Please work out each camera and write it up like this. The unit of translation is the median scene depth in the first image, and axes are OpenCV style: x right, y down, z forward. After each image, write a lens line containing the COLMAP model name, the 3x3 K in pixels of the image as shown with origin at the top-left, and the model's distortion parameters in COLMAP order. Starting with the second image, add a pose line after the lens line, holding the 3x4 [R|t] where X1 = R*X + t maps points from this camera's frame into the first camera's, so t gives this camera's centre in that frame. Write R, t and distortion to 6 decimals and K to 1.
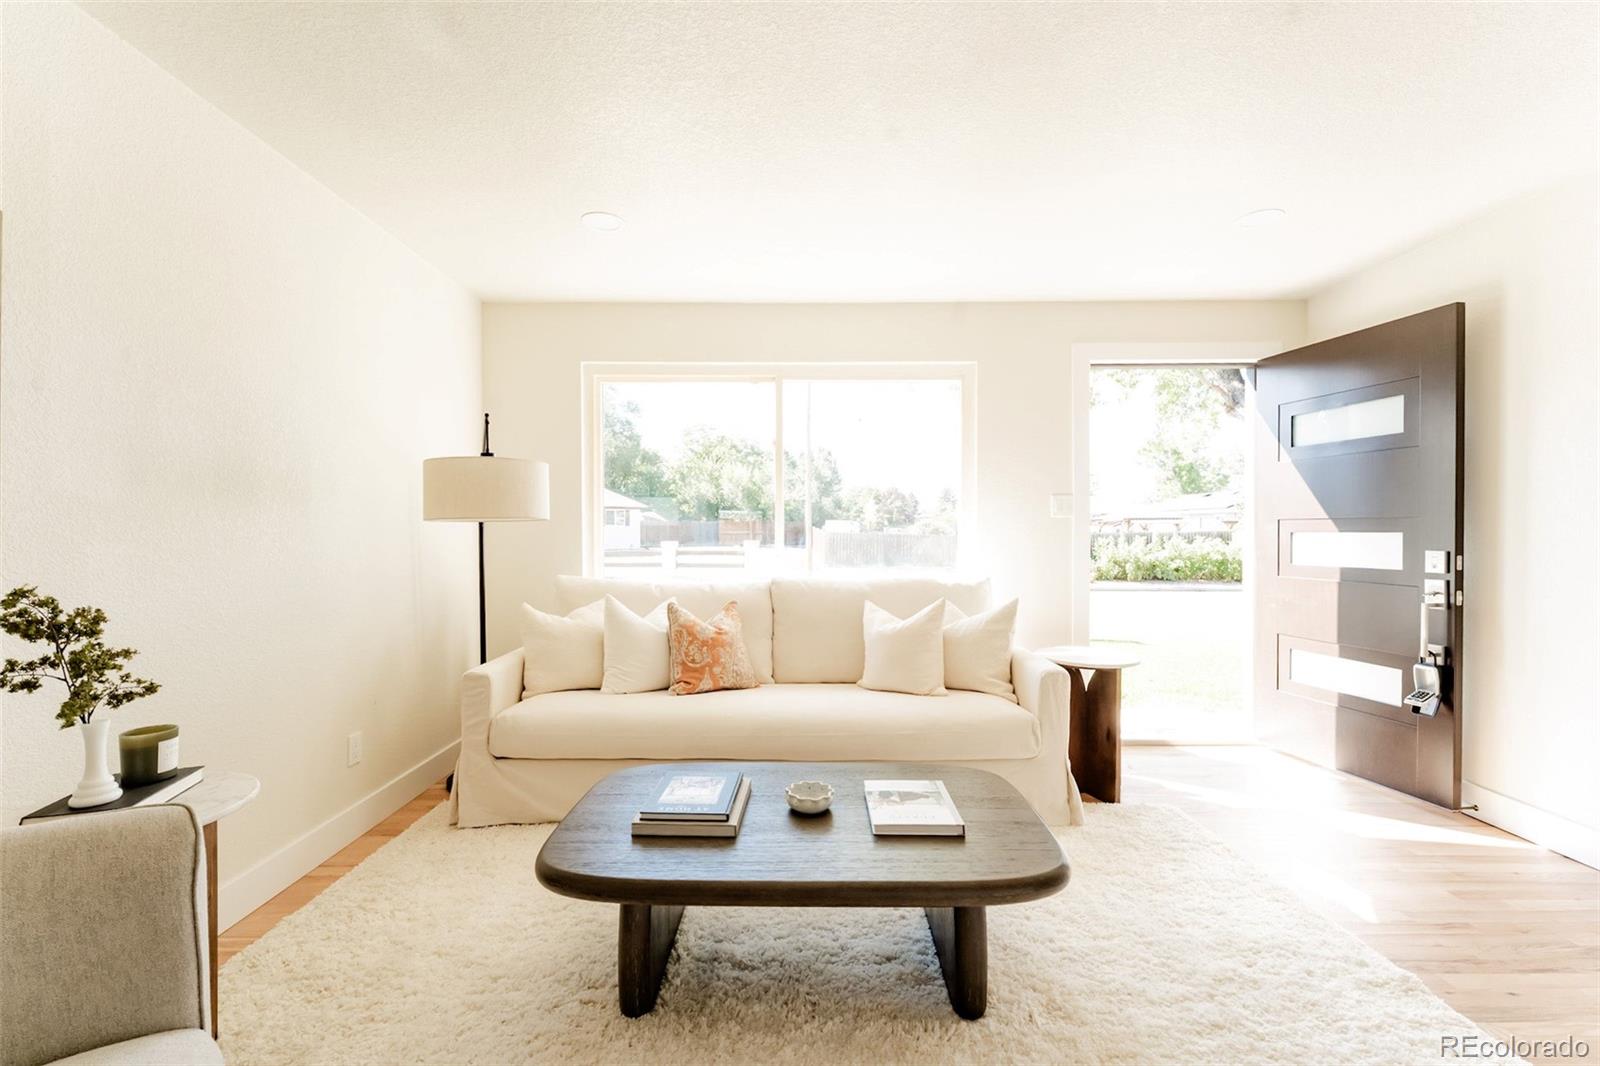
lens RADIAL K [[656.6, 0, 786.7], [0, 656.6, 542.4], [0, 0, 1]] dist [0.006455, -0.001193]
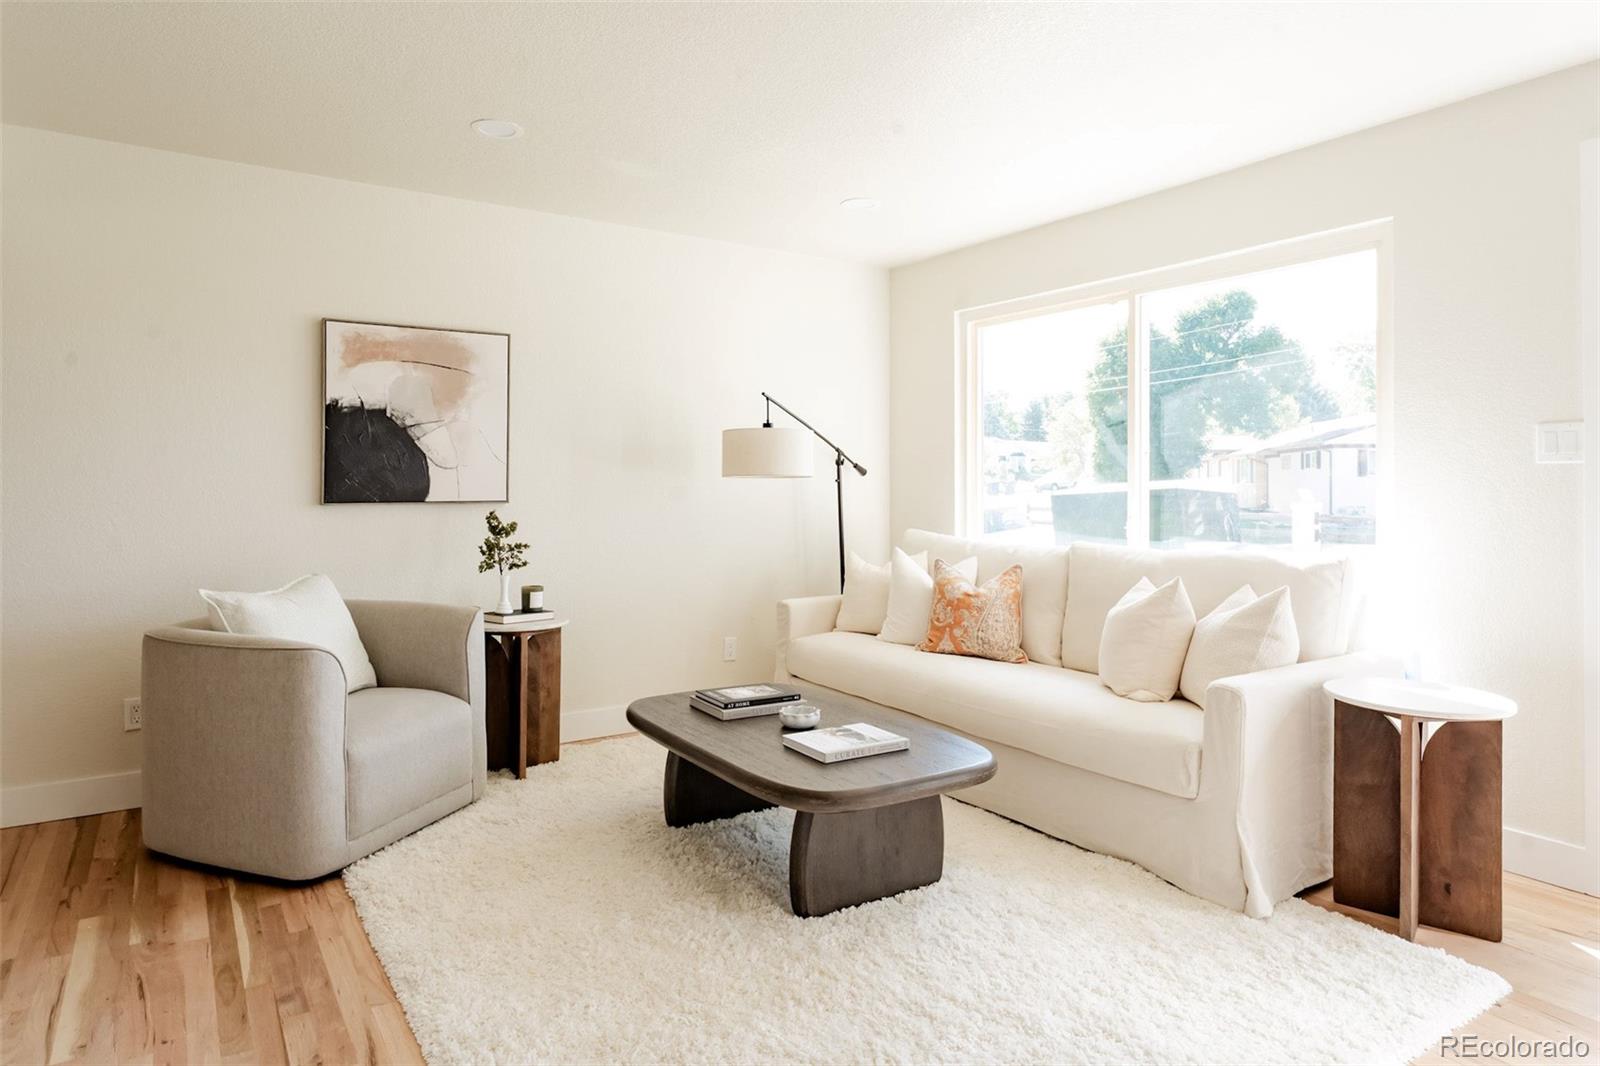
lens RADIAL K [[916.9, 0, 776.3], [0, 916.9, 488.3], [0, 0, 1]] dist [0.007941, 0.000662]
pose [[0.554024, 0.006056, -0.832479, 0.856261], [-0.017461, 0.999838, -0.004348, -0.003929], [0.832318, 0.016945, 0.554040, 0.043287]]
